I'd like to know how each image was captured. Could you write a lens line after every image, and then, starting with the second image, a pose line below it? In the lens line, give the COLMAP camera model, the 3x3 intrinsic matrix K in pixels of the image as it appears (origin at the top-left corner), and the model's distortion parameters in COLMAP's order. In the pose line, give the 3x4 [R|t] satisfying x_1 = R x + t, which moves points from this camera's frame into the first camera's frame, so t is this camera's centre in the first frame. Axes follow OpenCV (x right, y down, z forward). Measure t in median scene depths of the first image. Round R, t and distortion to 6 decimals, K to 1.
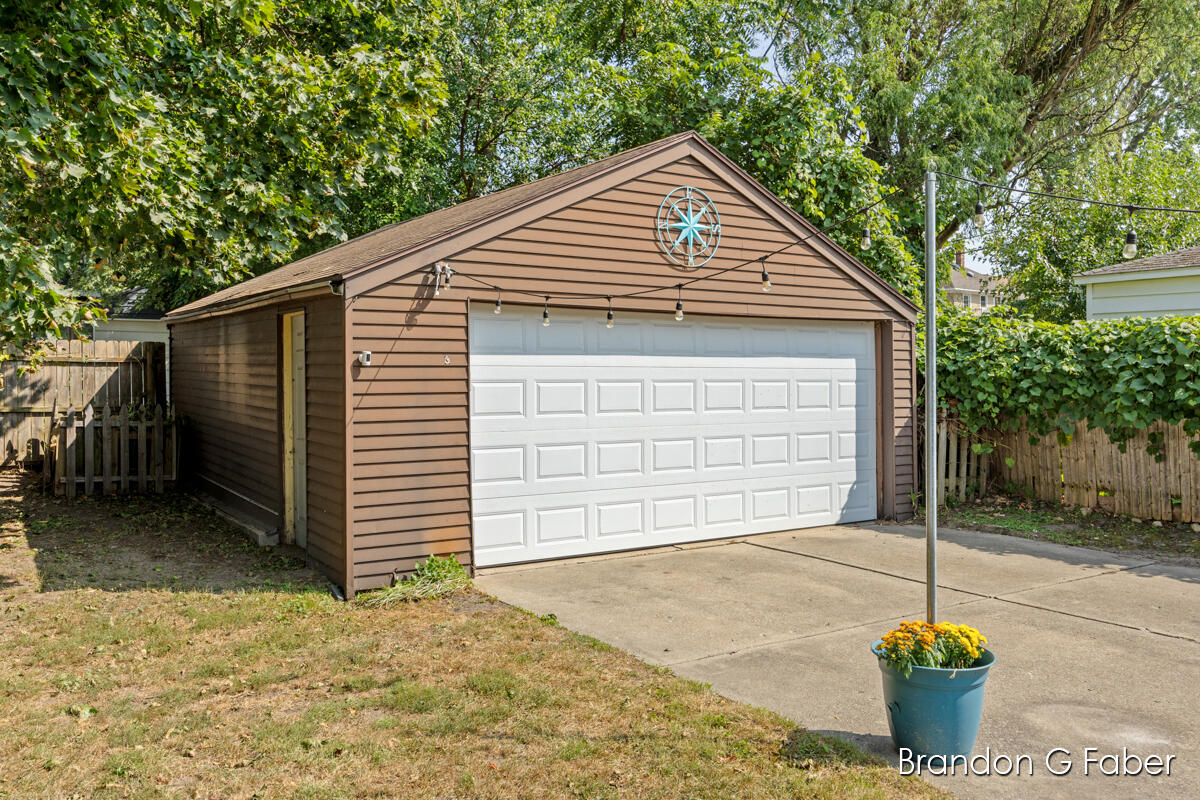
lens RADIAL K [[963.6, 0, 596.8], [0, 963.6, 376.7], [0, 0, 1]] dist [-0.006049, -0.003545]
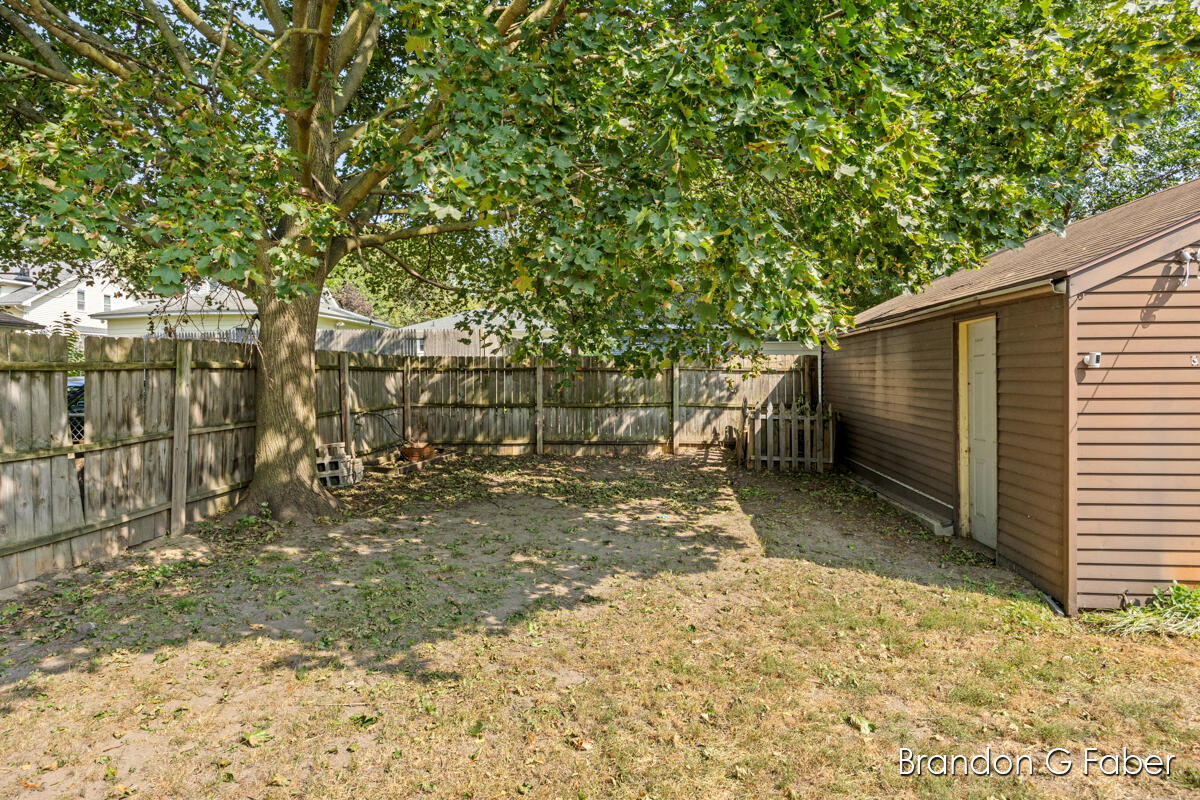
lens RADIAL K [[672.3, 0, 600.3], [0, 672.3, 392.5], [0, 0, 1]] dist [0.000569, 0.000356]
pose [[0.779321, 0.007341, -0.626582, -0.197991], [0.002053, 0.999896, 0.014267, 0.001990], [0.626622, -0.012405, 0.779225, 0.193309]]
